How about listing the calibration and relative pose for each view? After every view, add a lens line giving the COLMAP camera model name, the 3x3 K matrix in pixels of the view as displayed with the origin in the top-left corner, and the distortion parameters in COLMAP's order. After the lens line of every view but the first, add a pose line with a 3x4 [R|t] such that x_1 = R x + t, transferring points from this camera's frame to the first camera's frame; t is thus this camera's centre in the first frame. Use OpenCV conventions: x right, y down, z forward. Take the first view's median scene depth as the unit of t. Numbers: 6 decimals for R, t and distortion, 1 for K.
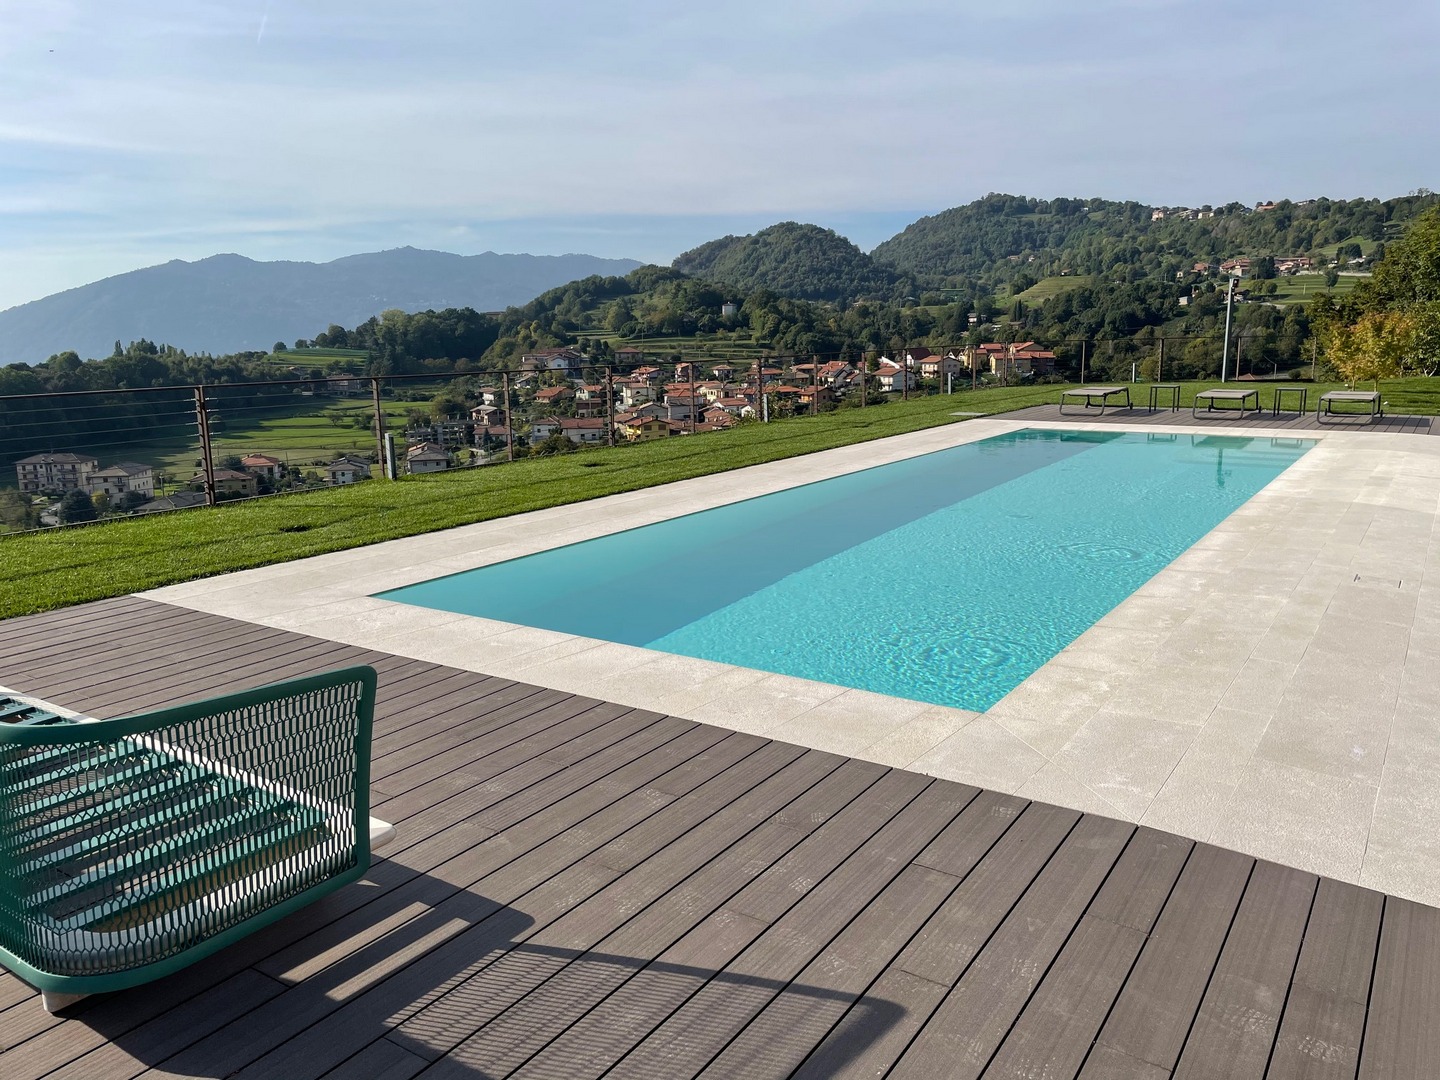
lens RADIAL K [[1097.6, 0, 719.8], [0, 1097.6, 539.7], [0, 0, 1]] dist [0.082138, -0.100219]
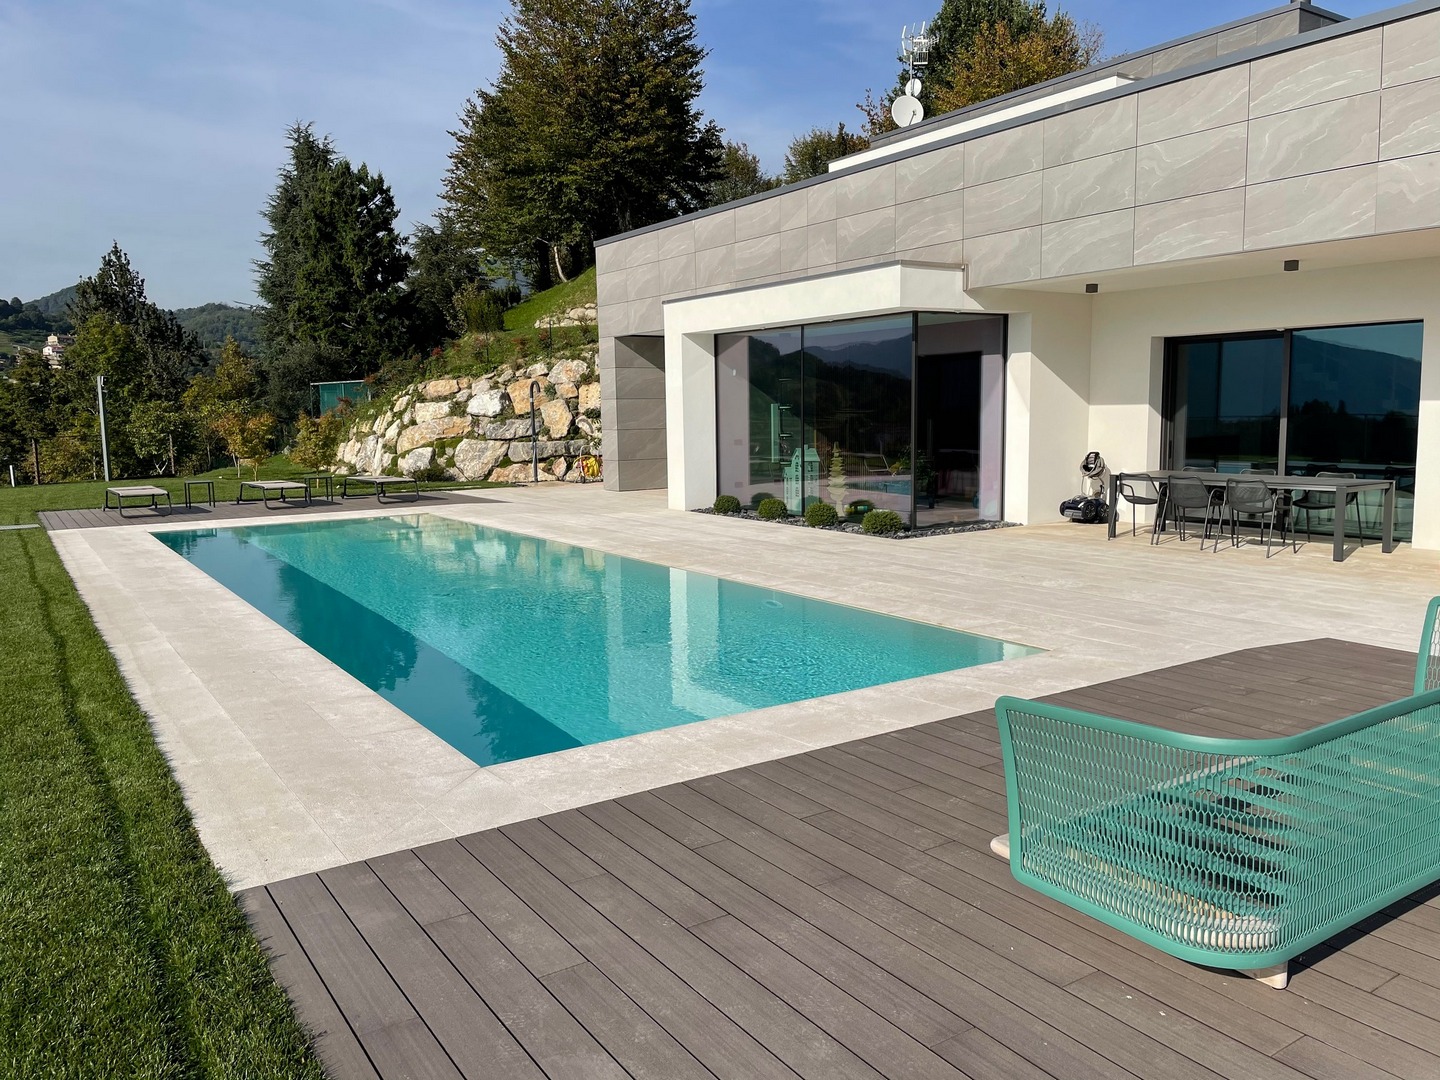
lens RADIAL K [[1097.6, 0, 720.9], [0, 1097.6, 538.1], [0, 0, 1]] dist [0.082138, -0.100219]
pose [[0.381308, -0.103656, 0.918618, -0.443168], [0.185928, 0.981988, 0.033629, -0.046216], [-0.905558, 0.157974, 0.393713, 0.250566]]
